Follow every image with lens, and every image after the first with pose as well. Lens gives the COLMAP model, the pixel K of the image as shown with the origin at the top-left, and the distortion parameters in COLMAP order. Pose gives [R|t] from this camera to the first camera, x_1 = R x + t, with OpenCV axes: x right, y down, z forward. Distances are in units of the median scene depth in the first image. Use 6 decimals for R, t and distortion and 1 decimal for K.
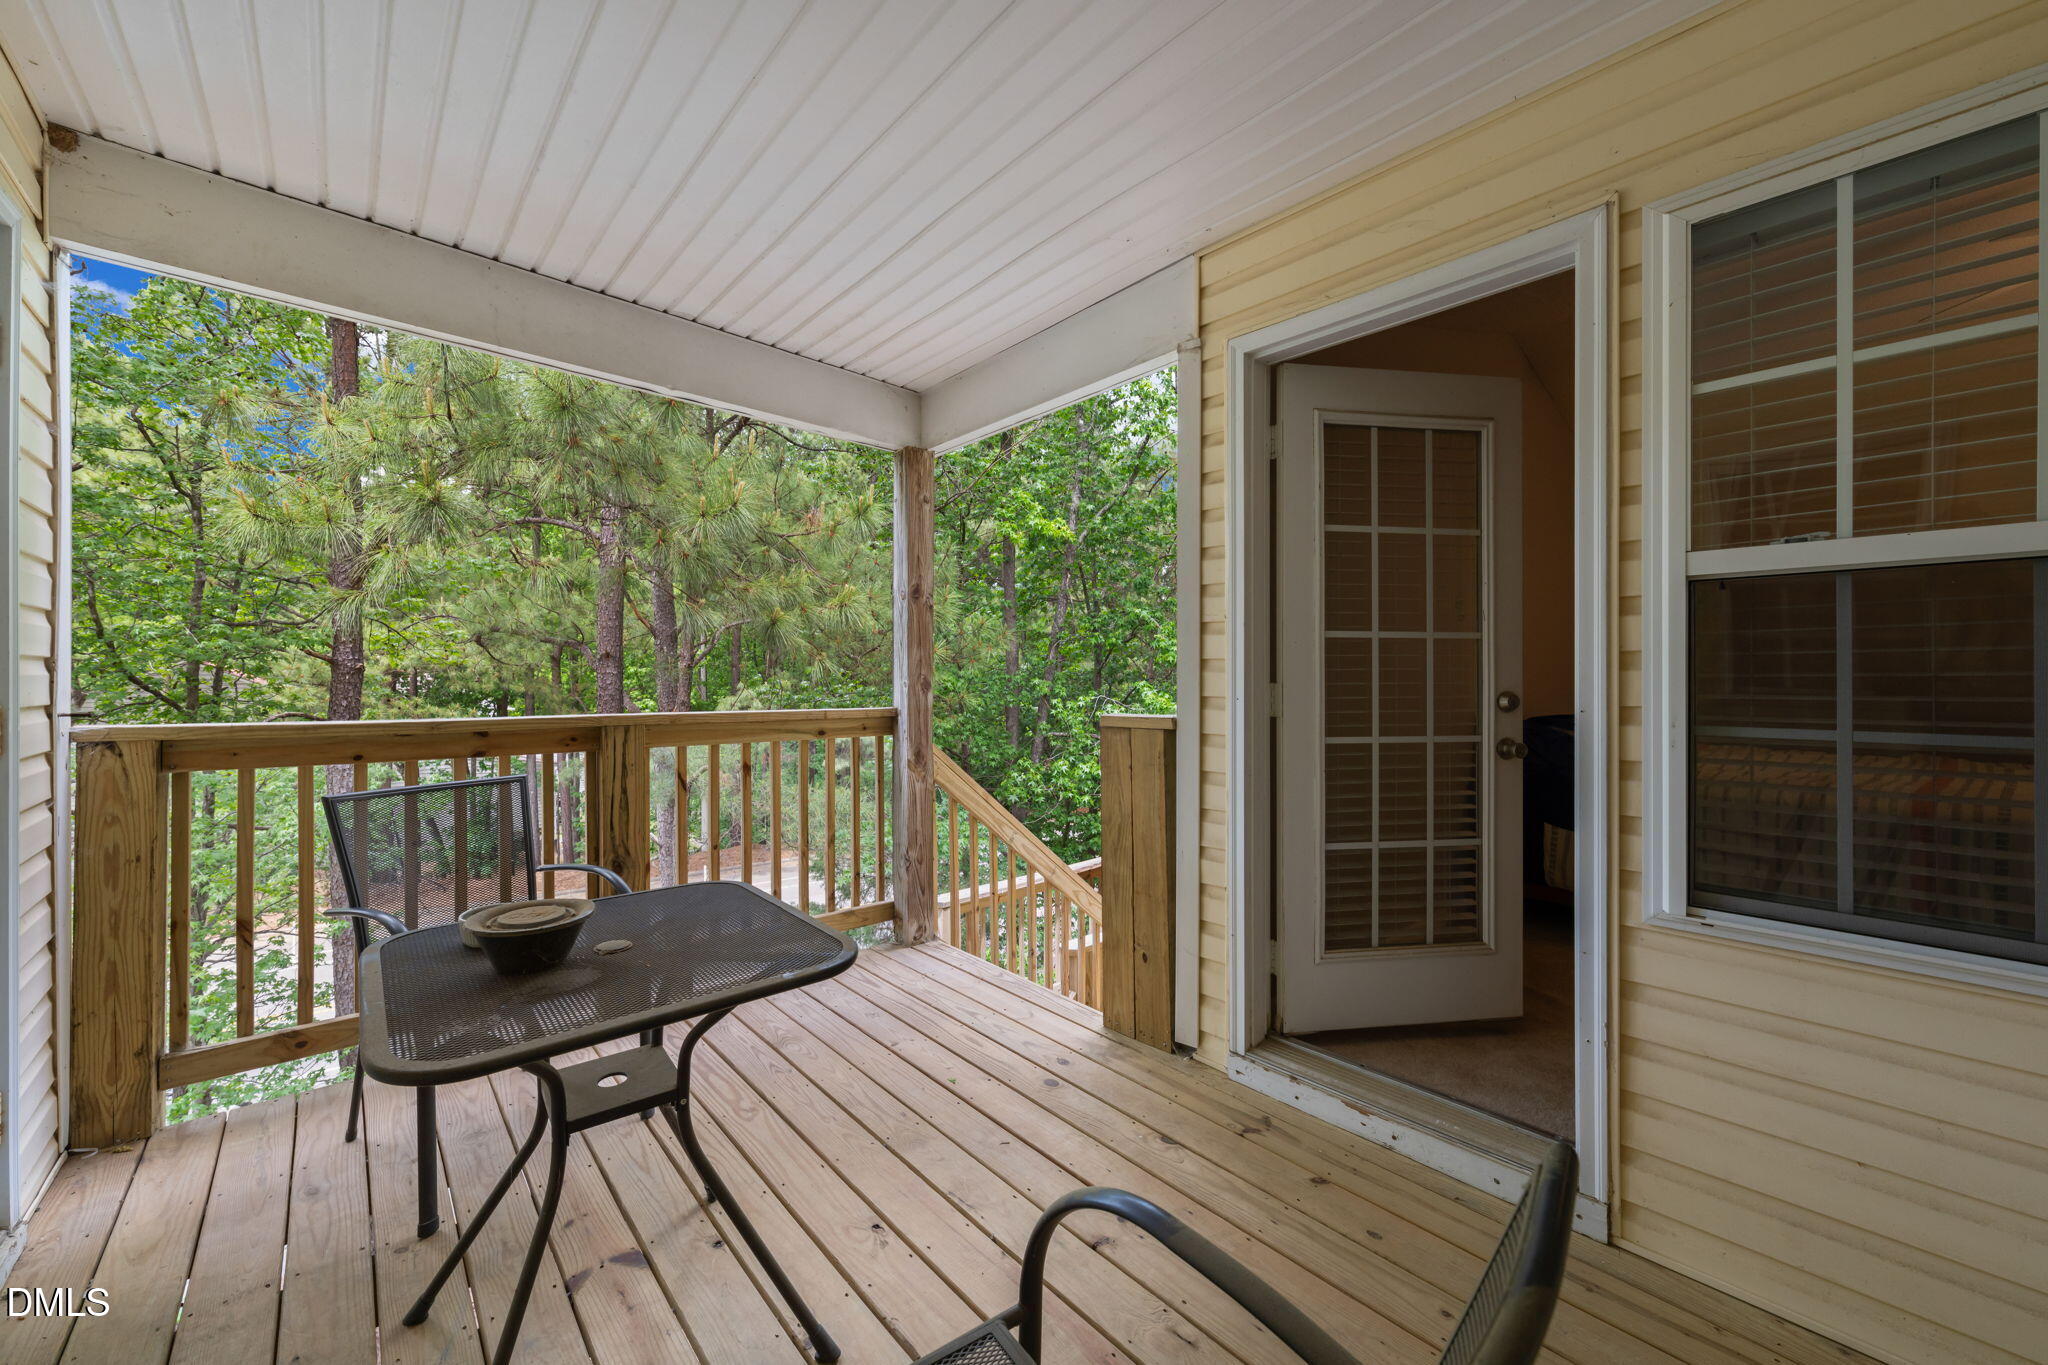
lens RADIAL K [[780.4, 0, 1015.5], [0, 780.4, 677.2], [0, 0, 1]] dist [-0.000013, -0.000007]
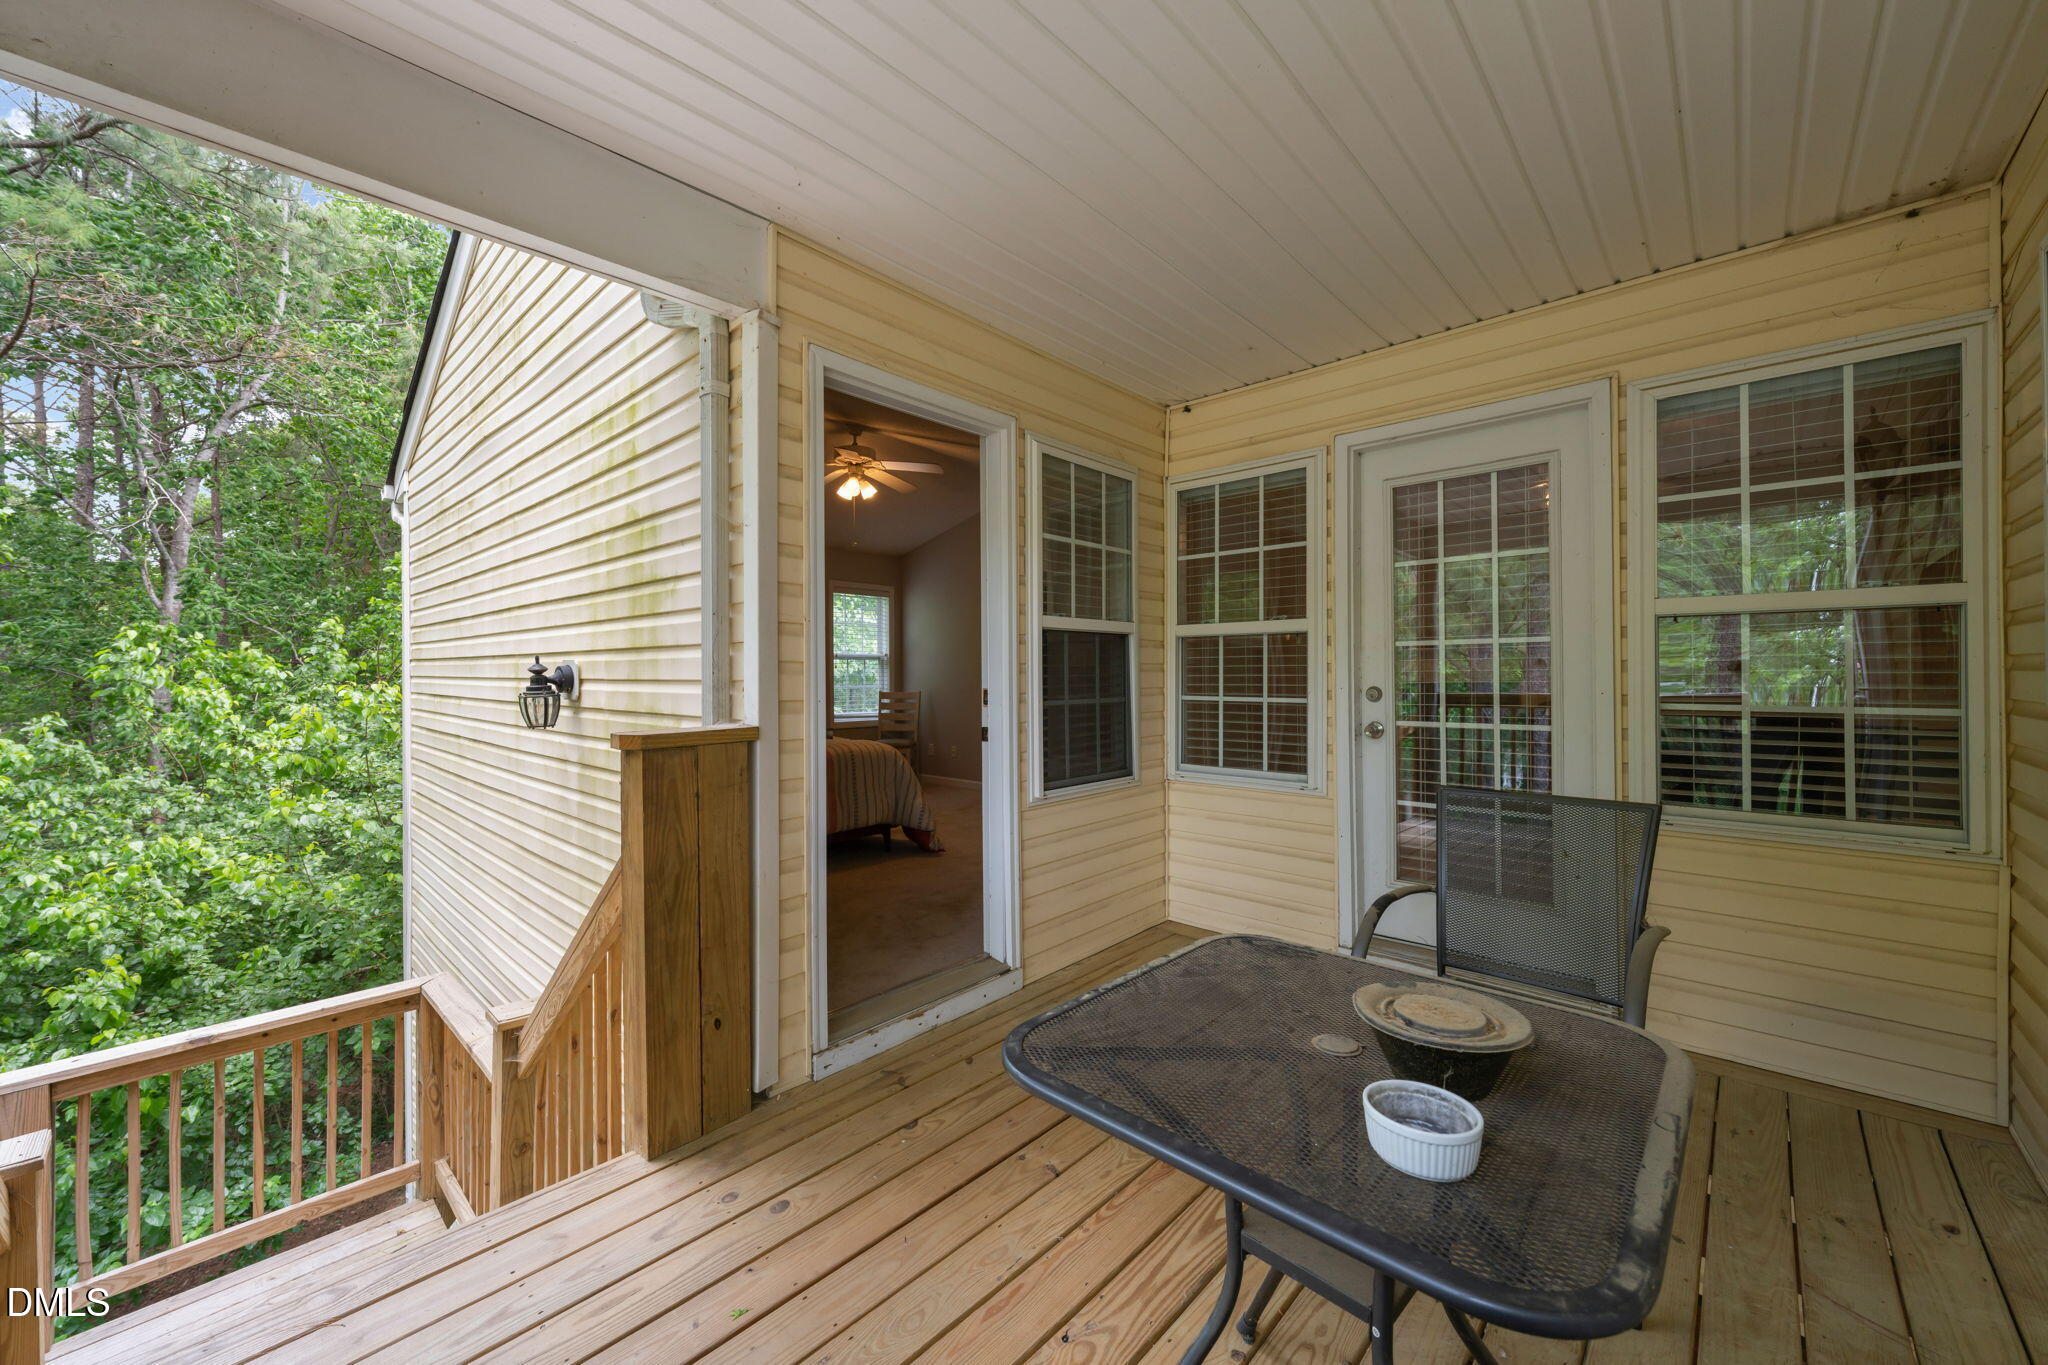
lens RADIAL K [[780.4, 0, 1015.4], [0, 780.4, 672.5], [0, 0, 1]] dist [-0.000013, -0.000007]
pose [[-0.102913, 0.004108, 0.994682, -0.765539], [0.008031, 0.999962, -0.003299, -0.004412], [-0.994658, 0.007649, -0.102943, 0.864015]]
